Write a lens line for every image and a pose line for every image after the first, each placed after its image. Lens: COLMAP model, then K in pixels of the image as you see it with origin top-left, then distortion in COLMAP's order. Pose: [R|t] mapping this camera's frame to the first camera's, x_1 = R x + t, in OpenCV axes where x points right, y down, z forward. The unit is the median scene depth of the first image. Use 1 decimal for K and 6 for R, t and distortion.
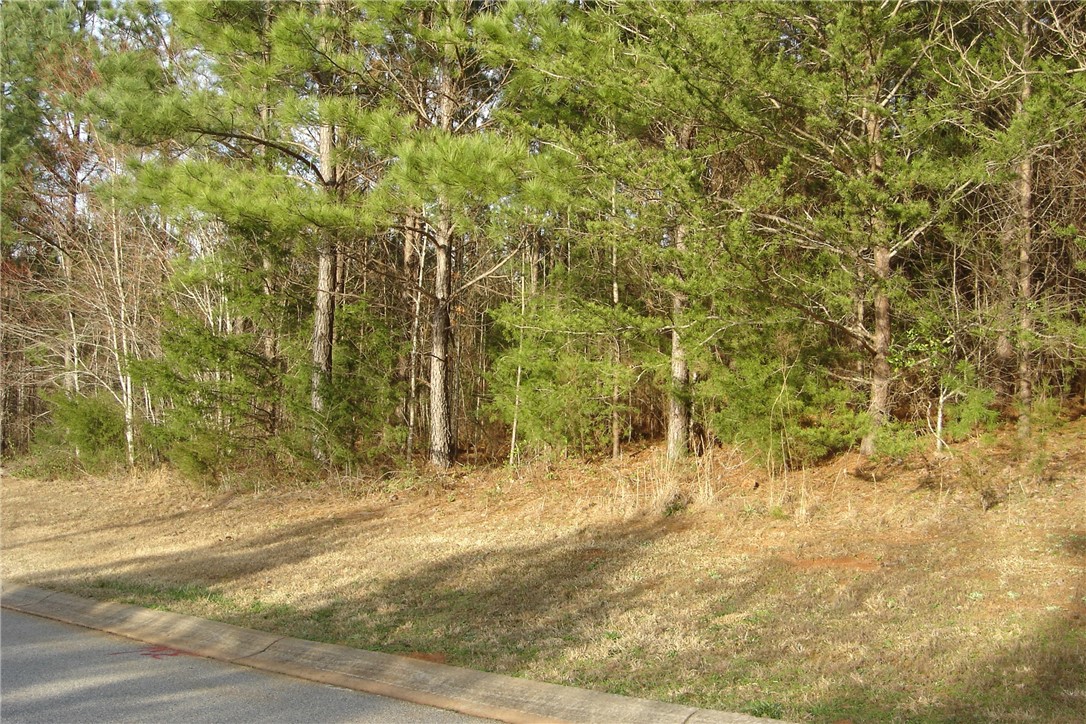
lens RADIAL K [[1211.7, 0, 554.4], [0, 1211.7, 354.9], [0, 0, 1]] dist [-0.133890, 0.000000]
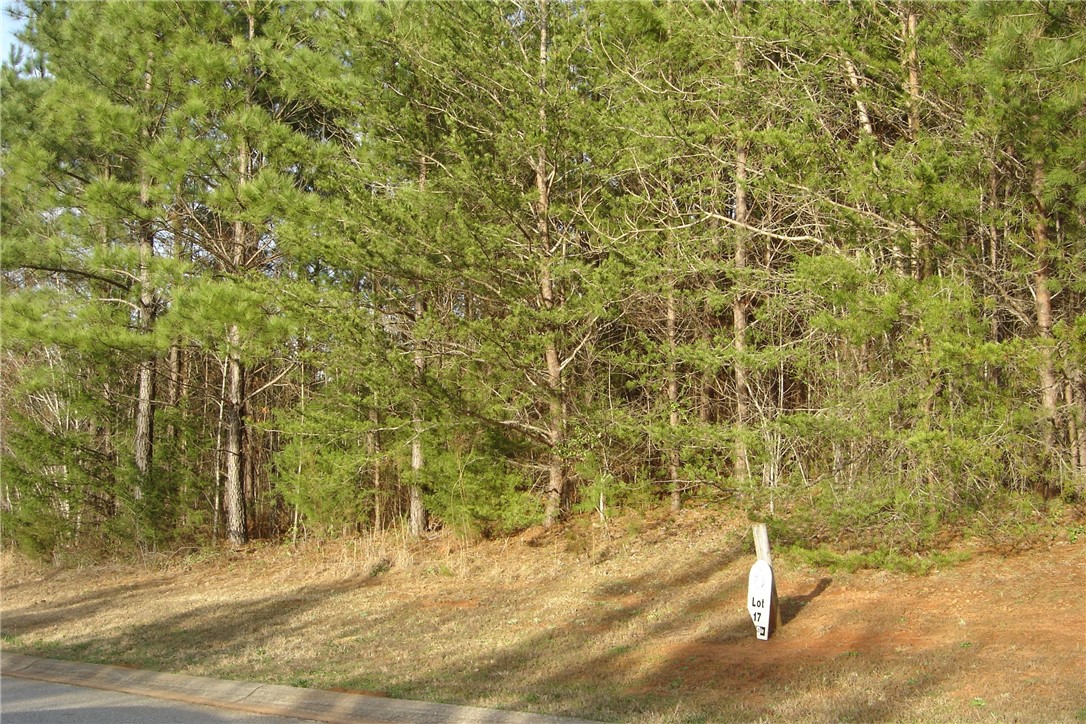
lens RADIAL K [[1211.7, 0, 541.9], [0, 1211.7, 359.8], [0, 0, 1]] dist [-0.133890, 0.000000]
pose [[0.997697, -0.014157, 0.066339, 0.197169], [0.018312, 0.997880, -0.062450, -0.014648], [-0.065314, 0.063521, 0.995841, -0.318145]]
